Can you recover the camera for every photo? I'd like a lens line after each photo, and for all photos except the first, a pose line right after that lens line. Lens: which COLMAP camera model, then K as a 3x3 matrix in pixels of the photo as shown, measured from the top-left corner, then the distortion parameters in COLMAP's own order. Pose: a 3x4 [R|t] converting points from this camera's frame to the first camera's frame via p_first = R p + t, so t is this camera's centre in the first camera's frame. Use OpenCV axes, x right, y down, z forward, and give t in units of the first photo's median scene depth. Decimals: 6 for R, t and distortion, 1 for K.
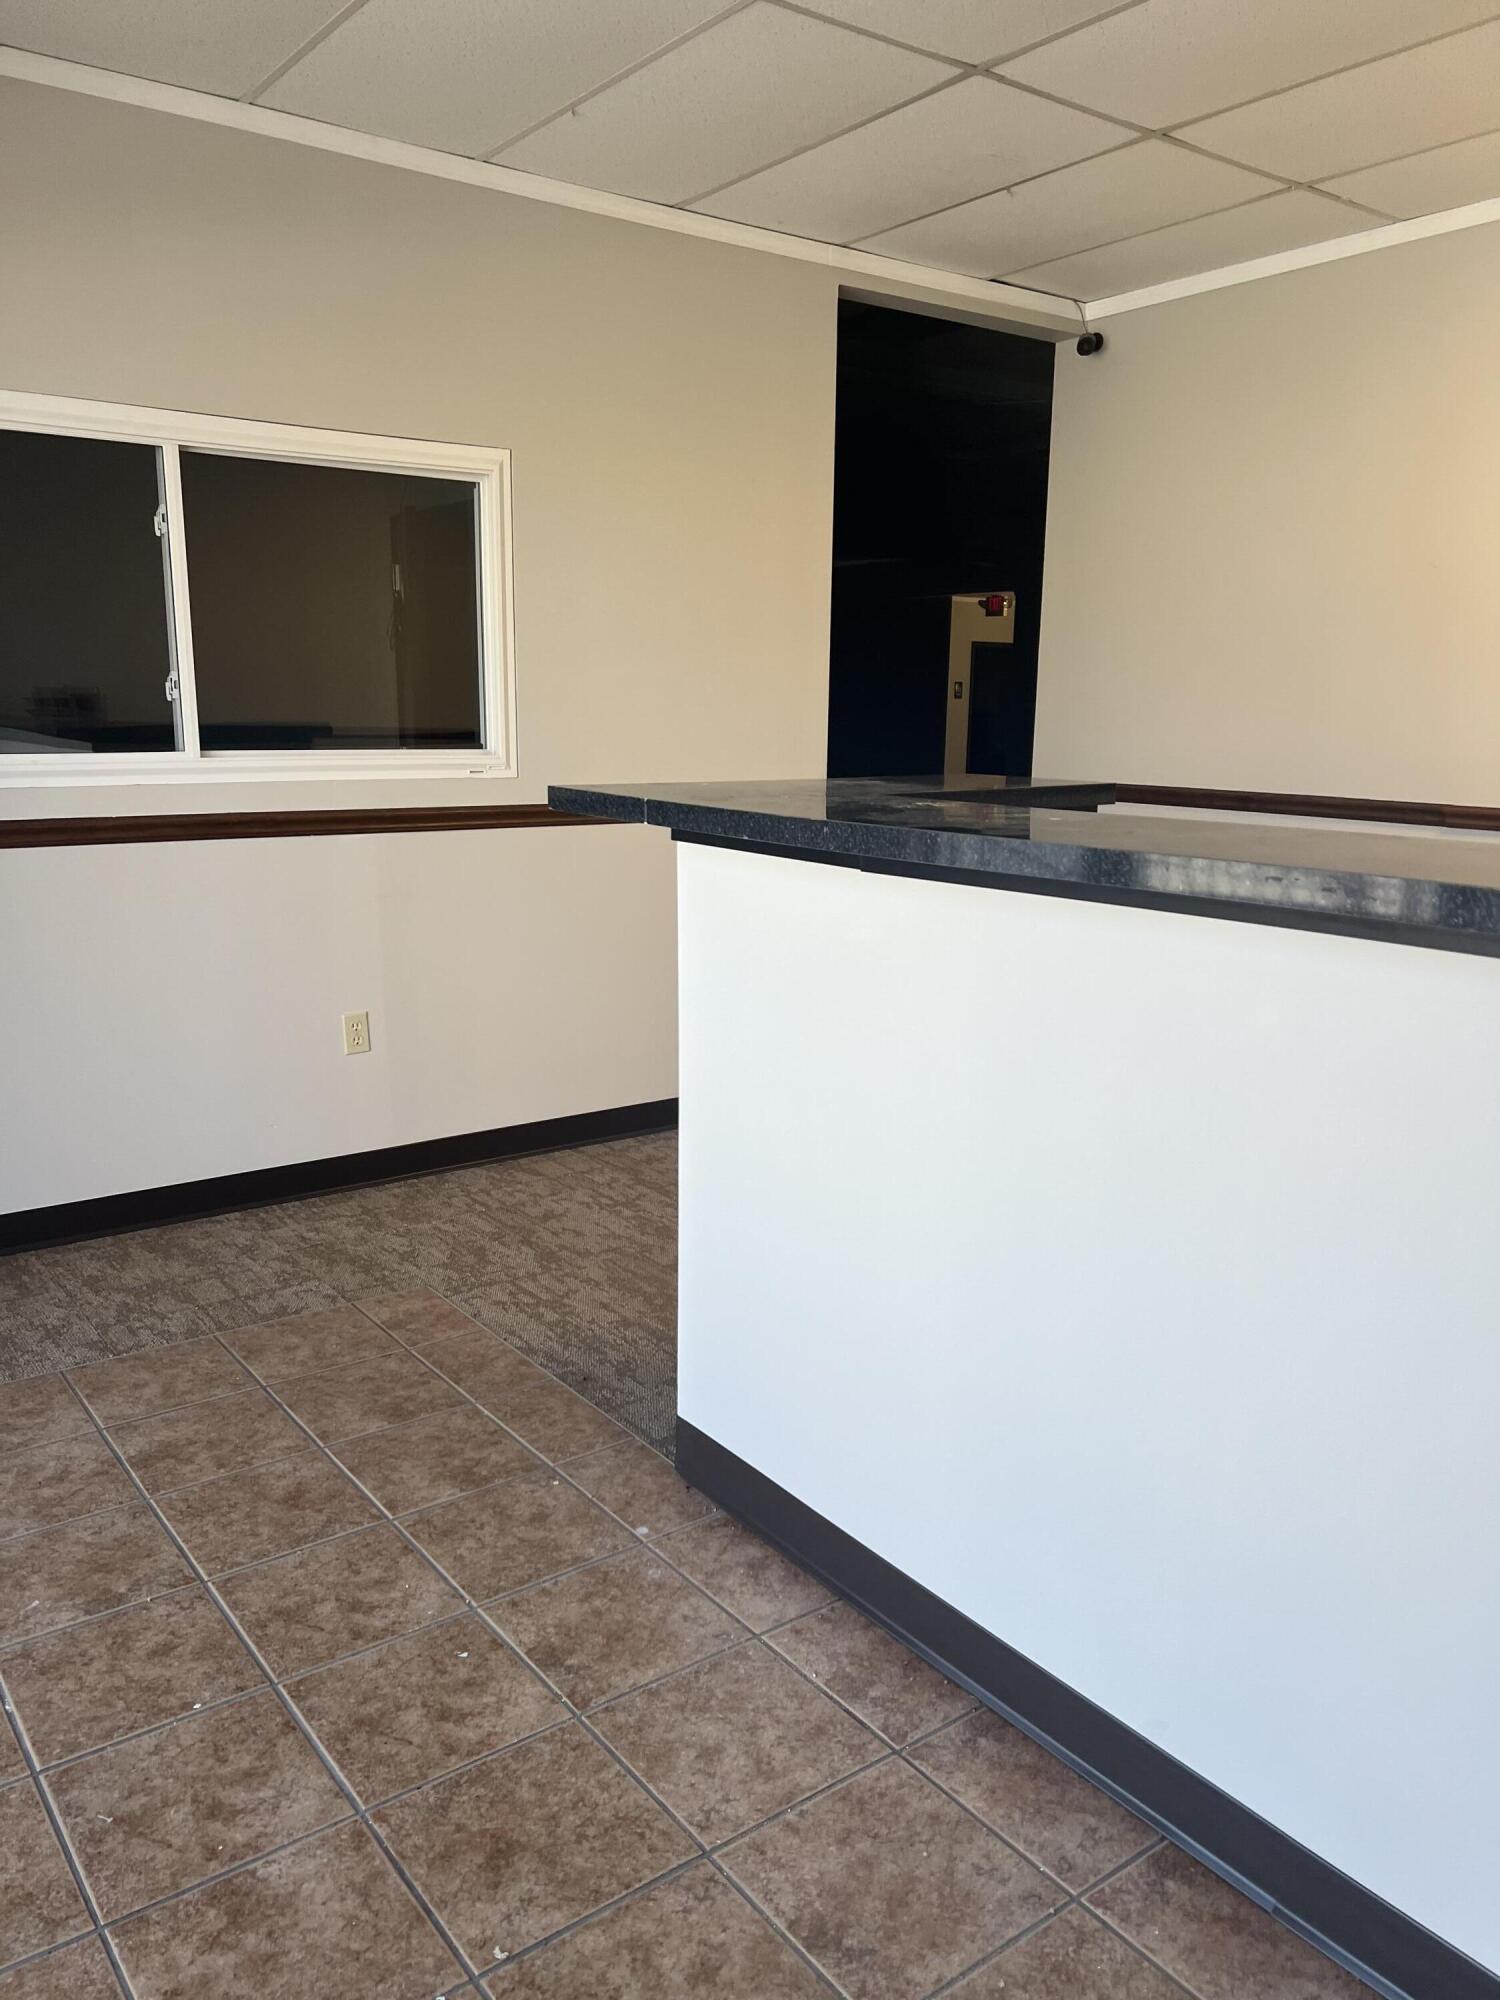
lens RADIAL K [[1509.7, 0, 747.6], [0, 1509.7, 988.3], [0, 0, 1]] dist [0.024832, -0.013337]
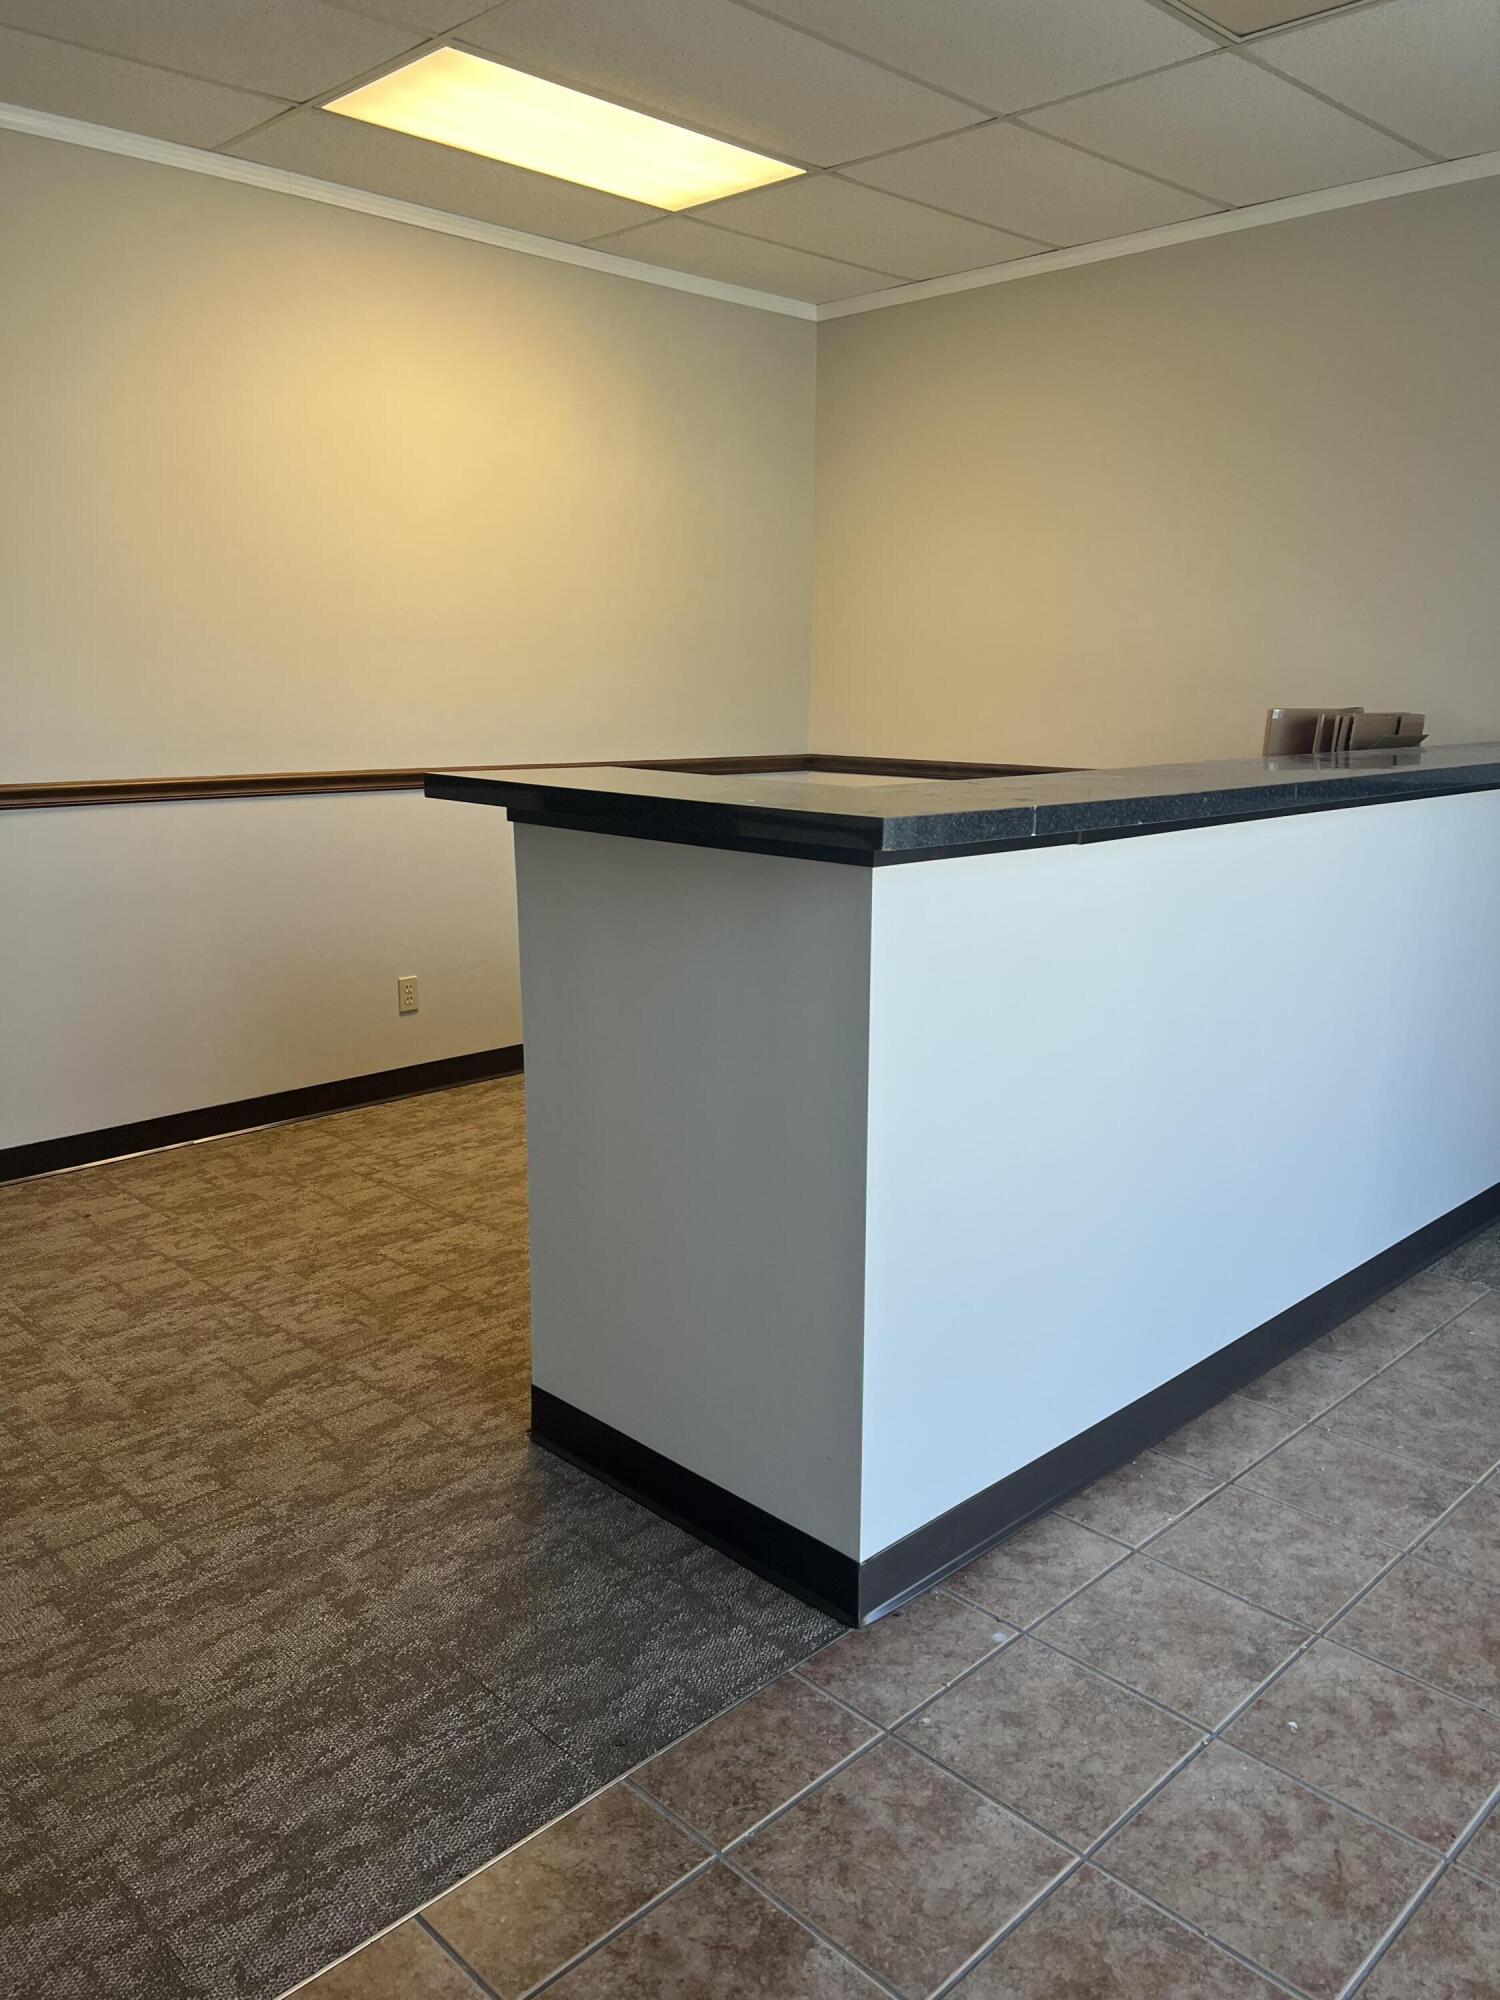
lens RADIAL K [[1491.9, 0, 750.0], [0, 1491.9, 1000.0], [0, 0, 1]] dist [0.067160, -0.078377]
pose [[-0.135030, -0.205967, 0.969198, -0.931077], [0.188052, 0.955051, 0.229160, -0.253509], [-0.972833, 0.213203, -0.090228, 1.289513]]
